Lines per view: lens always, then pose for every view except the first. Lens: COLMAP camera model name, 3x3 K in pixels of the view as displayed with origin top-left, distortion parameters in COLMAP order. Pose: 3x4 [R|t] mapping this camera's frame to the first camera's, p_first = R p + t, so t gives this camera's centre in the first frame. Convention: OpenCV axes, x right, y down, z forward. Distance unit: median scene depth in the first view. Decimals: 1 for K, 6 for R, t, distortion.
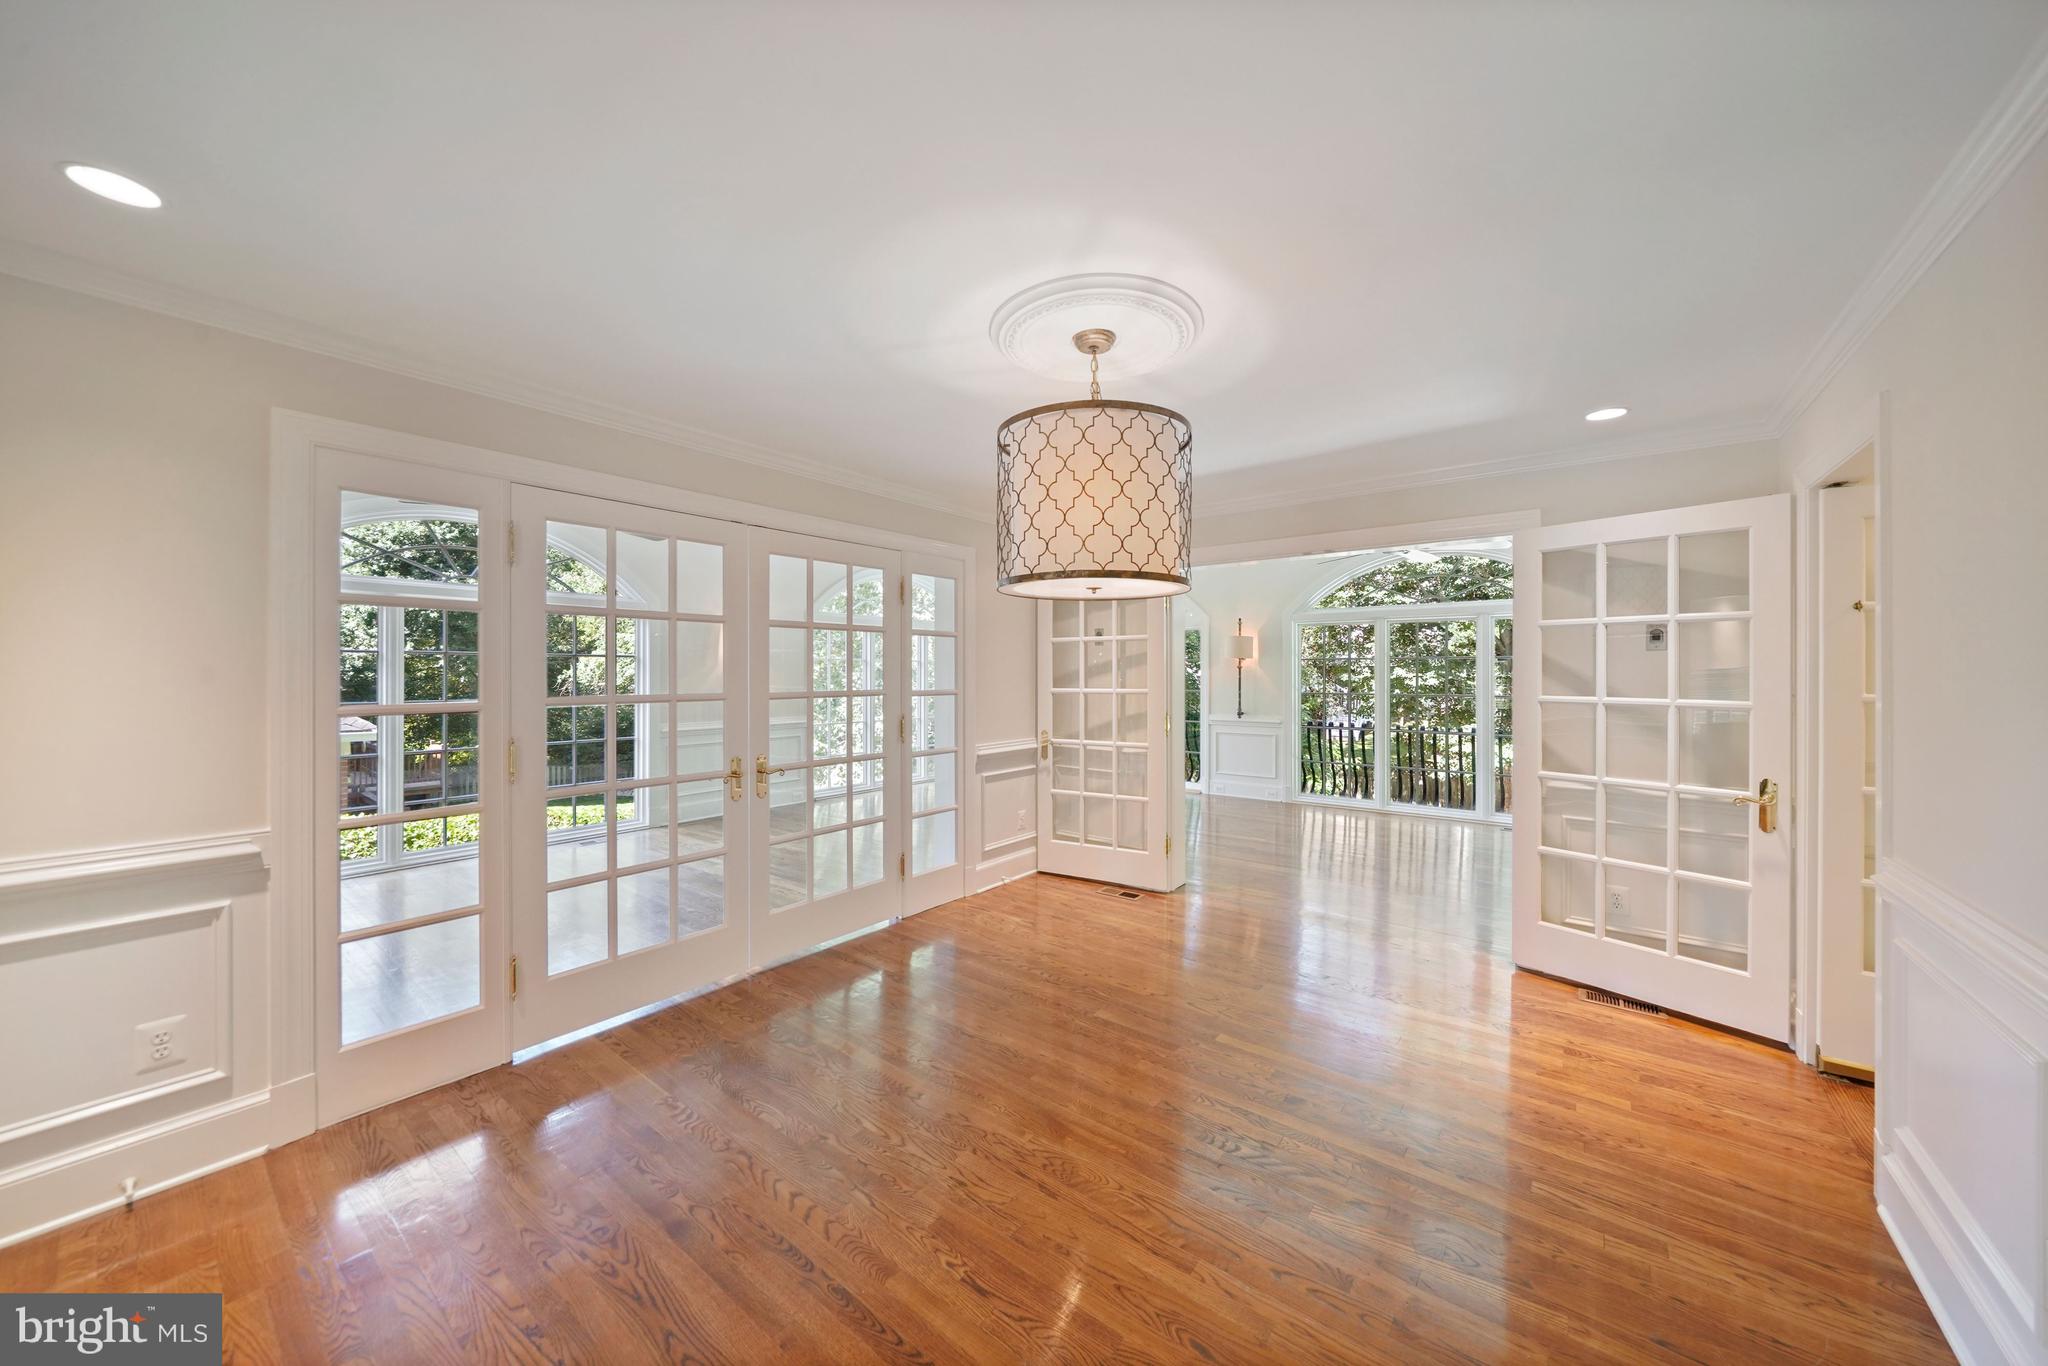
lens RADIAL K [[712.9, 0, 1024.3], [0, 712.9, 676.8], [0, 0, 1]] dist [-0.002527, -0.000655]
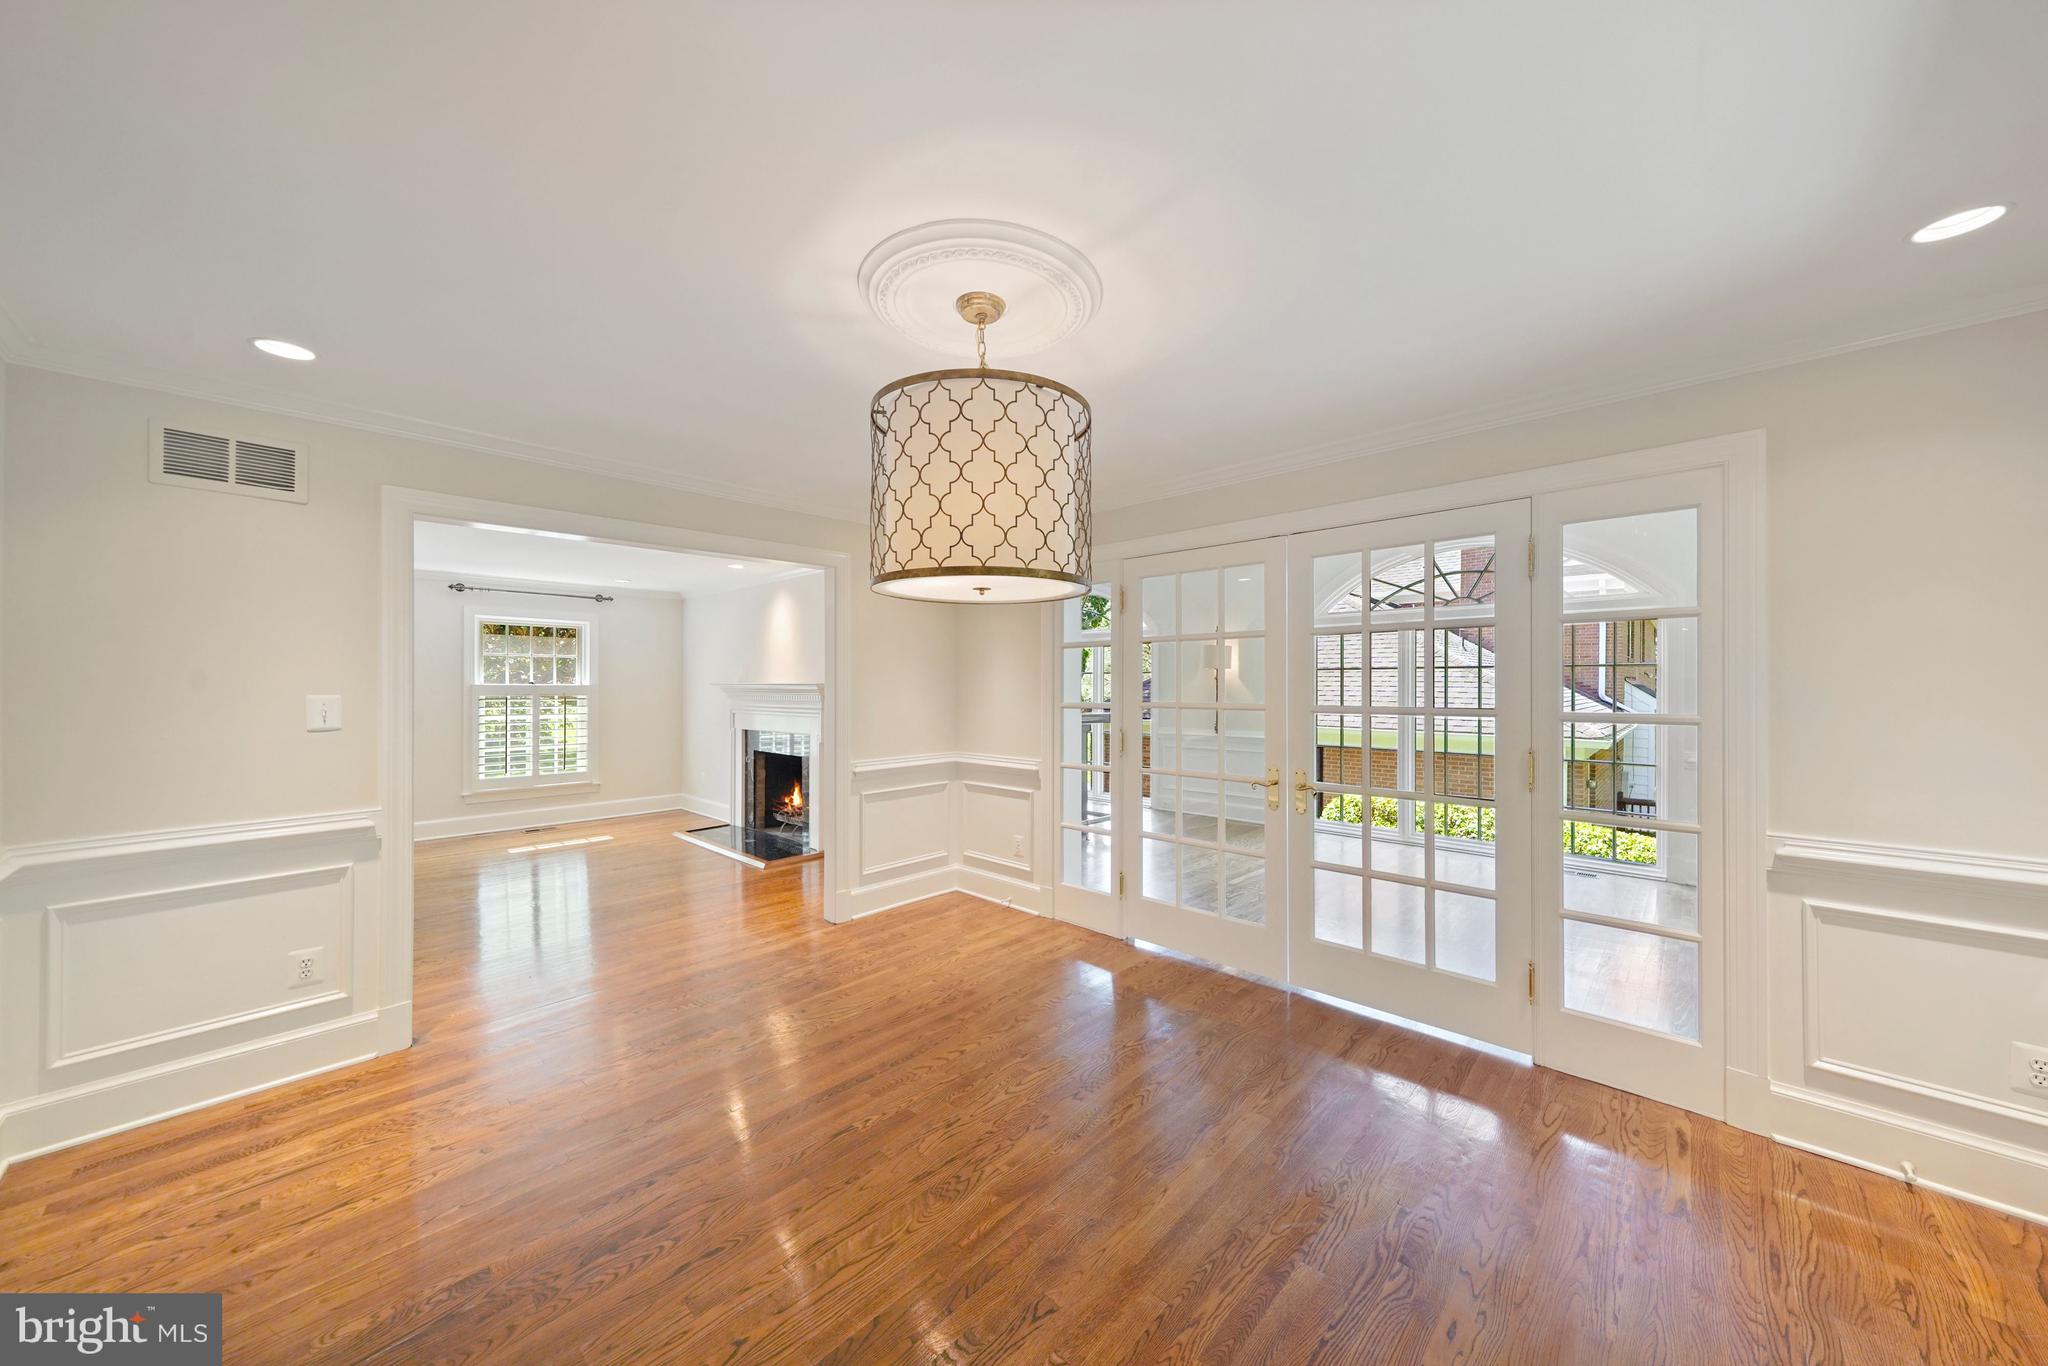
lens RADIAL K [[712.9, 0, 1041.7], [0, 712.9, 691.7], [0, 0, 1]] dist [-0.002527, -0.000655]
pose [[-0.096478, 0.016345, -0.995201, 0.602387], [0.002228, 0.999866, 0.016205, -0.010890], [0.995333, -0.000654, -0.096501, 0.728872]]
